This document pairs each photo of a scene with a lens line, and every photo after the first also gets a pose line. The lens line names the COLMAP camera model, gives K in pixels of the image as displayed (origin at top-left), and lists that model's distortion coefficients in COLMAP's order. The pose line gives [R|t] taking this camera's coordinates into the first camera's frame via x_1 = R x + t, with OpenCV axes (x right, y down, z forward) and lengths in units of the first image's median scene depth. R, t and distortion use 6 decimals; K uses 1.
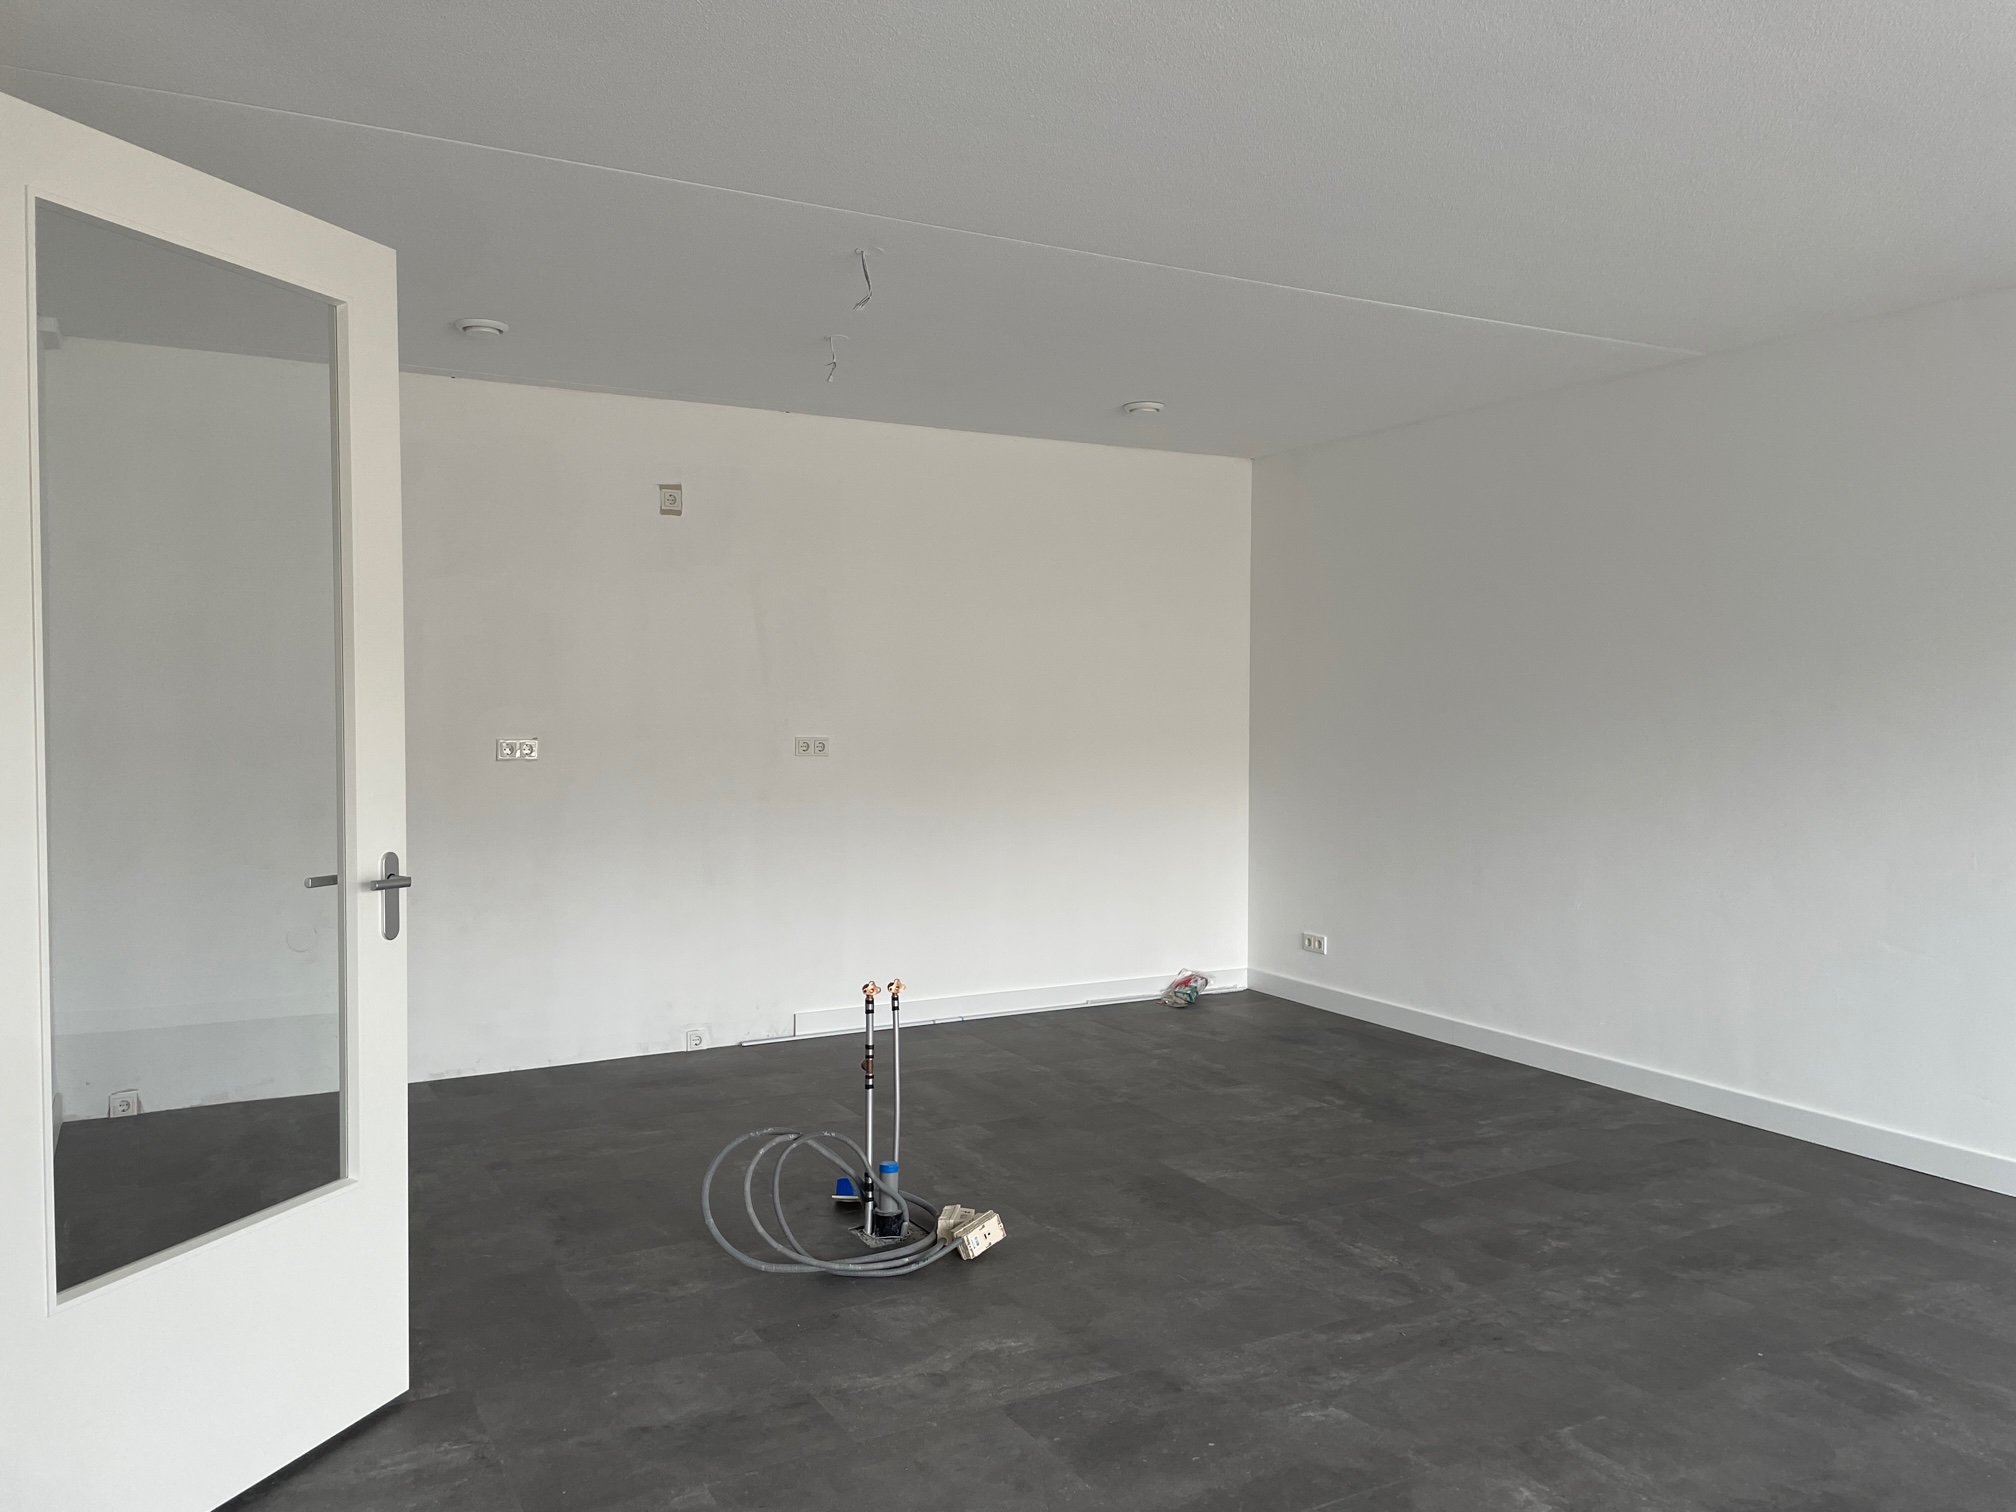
lens RADIAL K [[1498.5, 0, 1008.0], [0, 1498.5, 756.0], [0, 0, 1]] dist [0.087992, -0.109356]
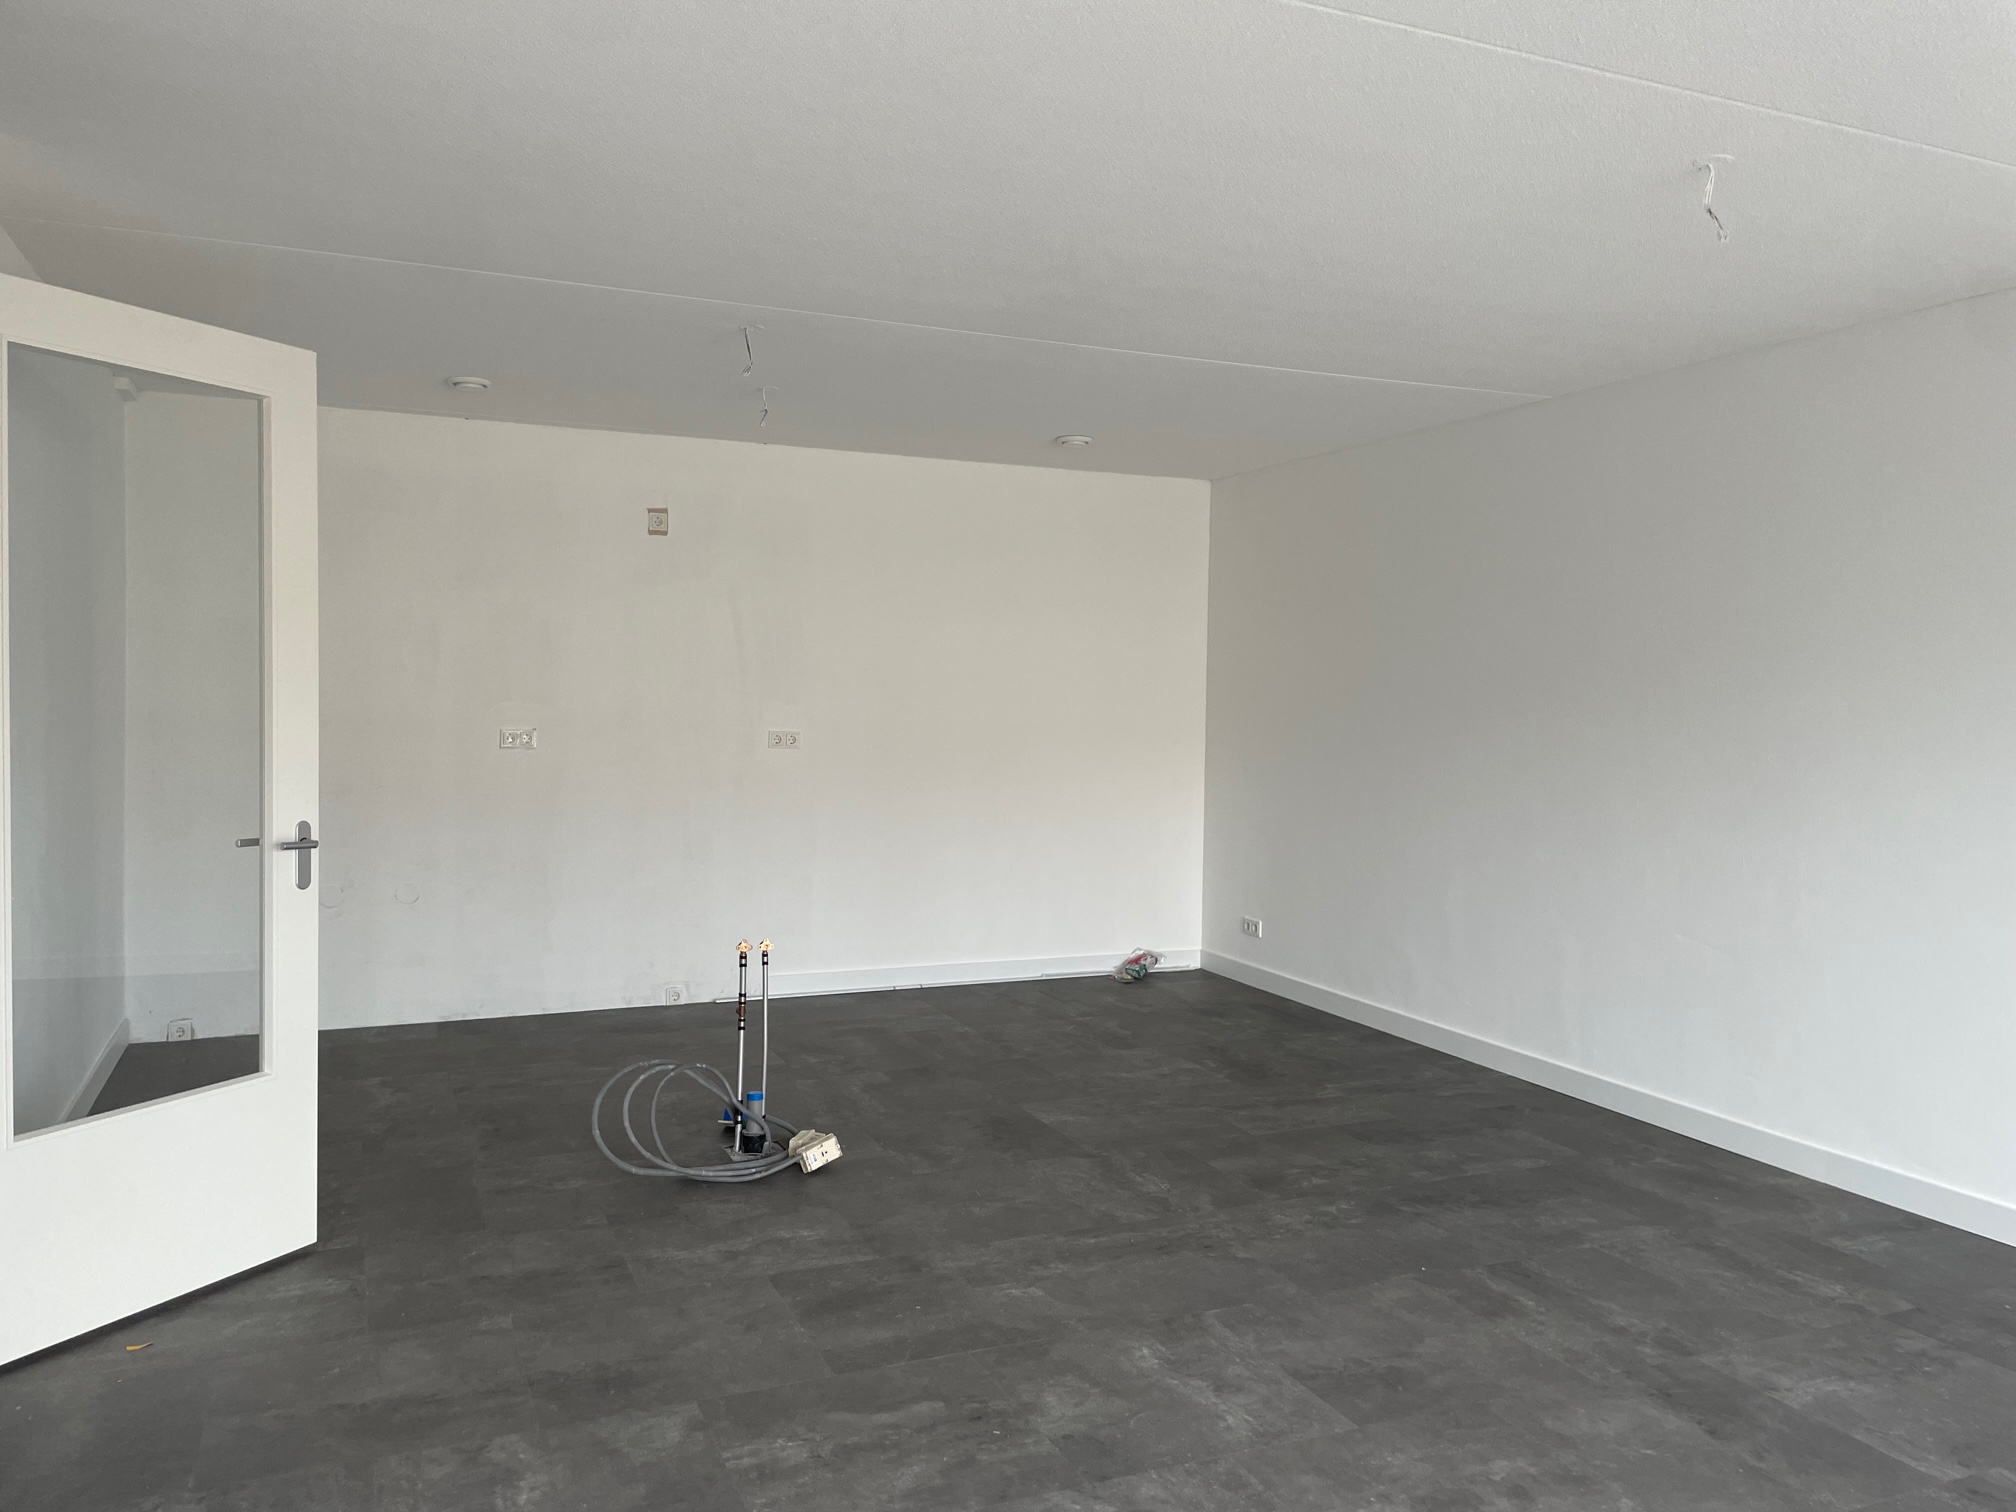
lens RADIAL K [[1495.3, 0, 1013.9], [0, 1495.3, 743.5], [0, 0, 1]] dist [0.094959, -0.127025]
pose [[0.995693, 0.015666, -0.091382, 0.230600], [-0.015813, 0.999875, -0.000877, -0.008030], [0.091356, 0.002319, 0.995816, -0.168376]]
